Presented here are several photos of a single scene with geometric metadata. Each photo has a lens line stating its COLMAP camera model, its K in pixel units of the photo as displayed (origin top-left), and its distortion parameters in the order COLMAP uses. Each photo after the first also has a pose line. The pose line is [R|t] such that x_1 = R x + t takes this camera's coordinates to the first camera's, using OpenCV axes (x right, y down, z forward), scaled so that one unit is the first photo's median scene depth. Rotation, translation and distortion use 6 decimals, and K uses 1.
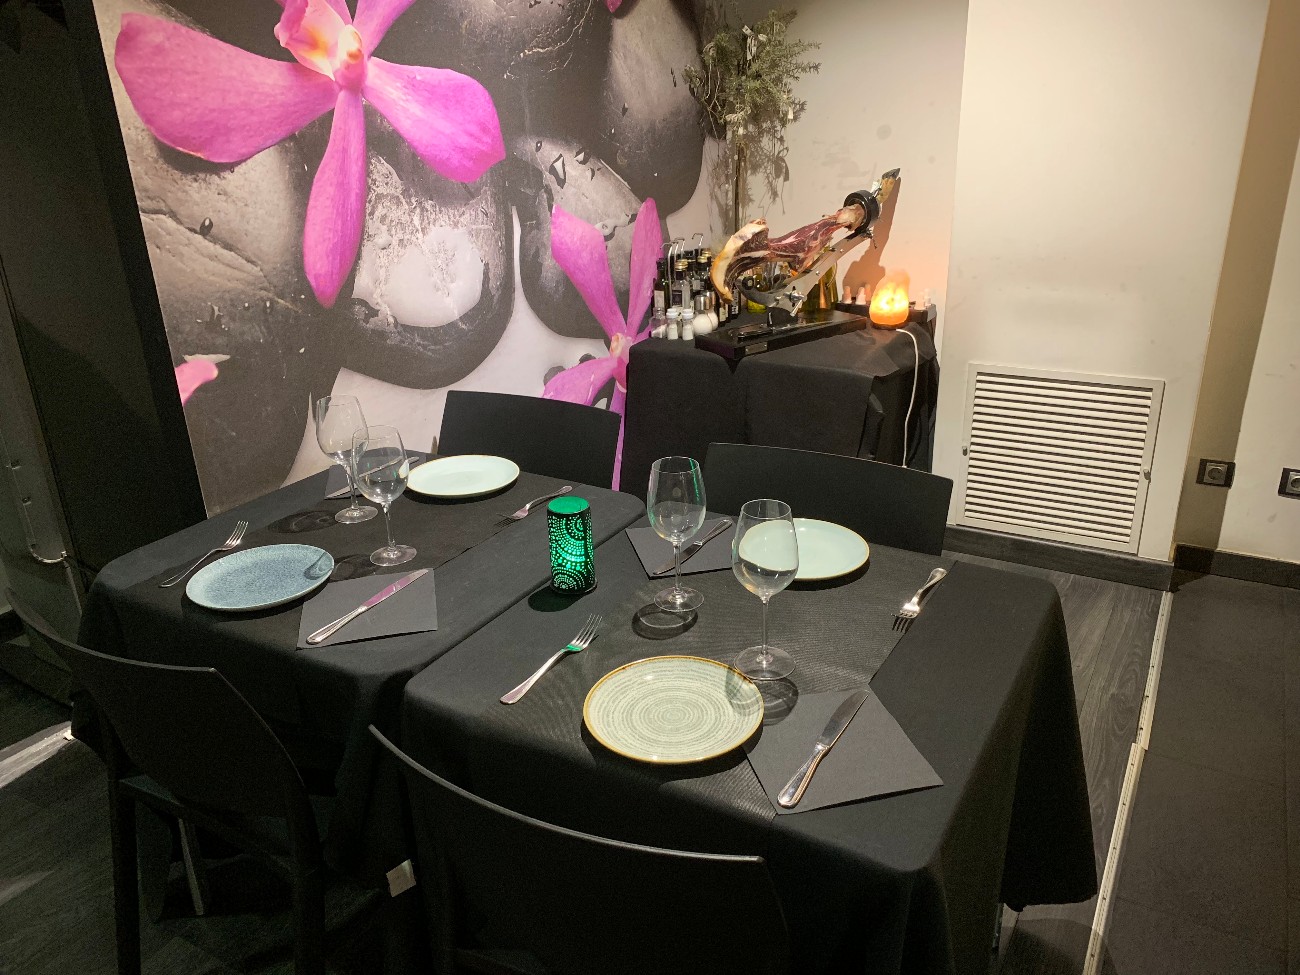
lens RADIAL K [[992.1, 0, 650.0], [0, 992.1, 487.5], [0, 0, 1]] dist [0.004430, 0.008584]
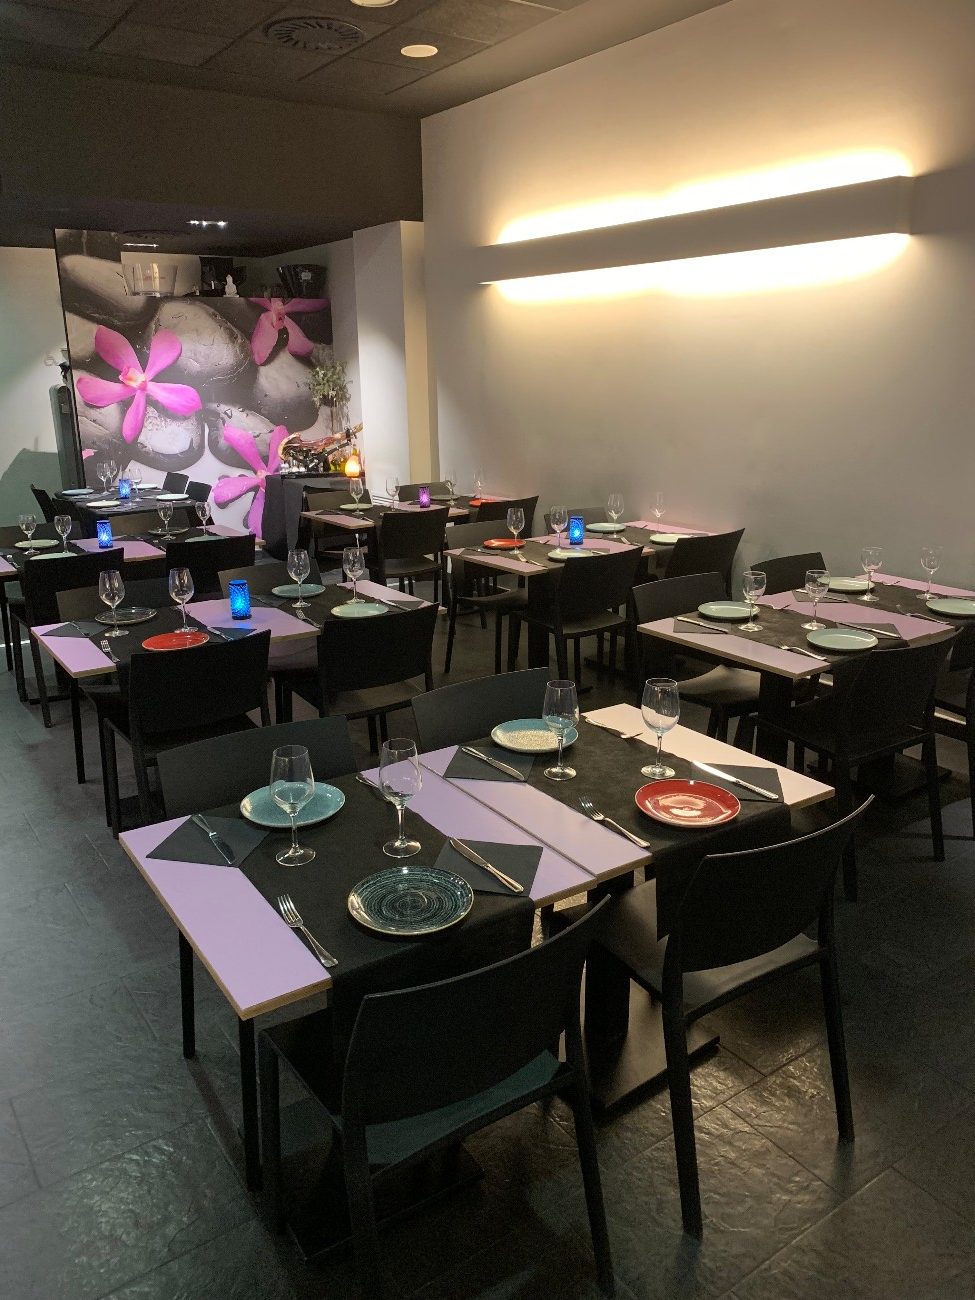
lens RADIAL K [[992.1, 0, 487.5], [0, 992.1, 650.0], [0, 0, 1]] dist [0.004430, 0.008584]
pose [[0.900839, 0.145600, -0.409010, 2.385396], [-0.178580, 0.982968, -0.043401, 0.480443], [0.395725, 0.112139, 0.911497, -1.716340]]
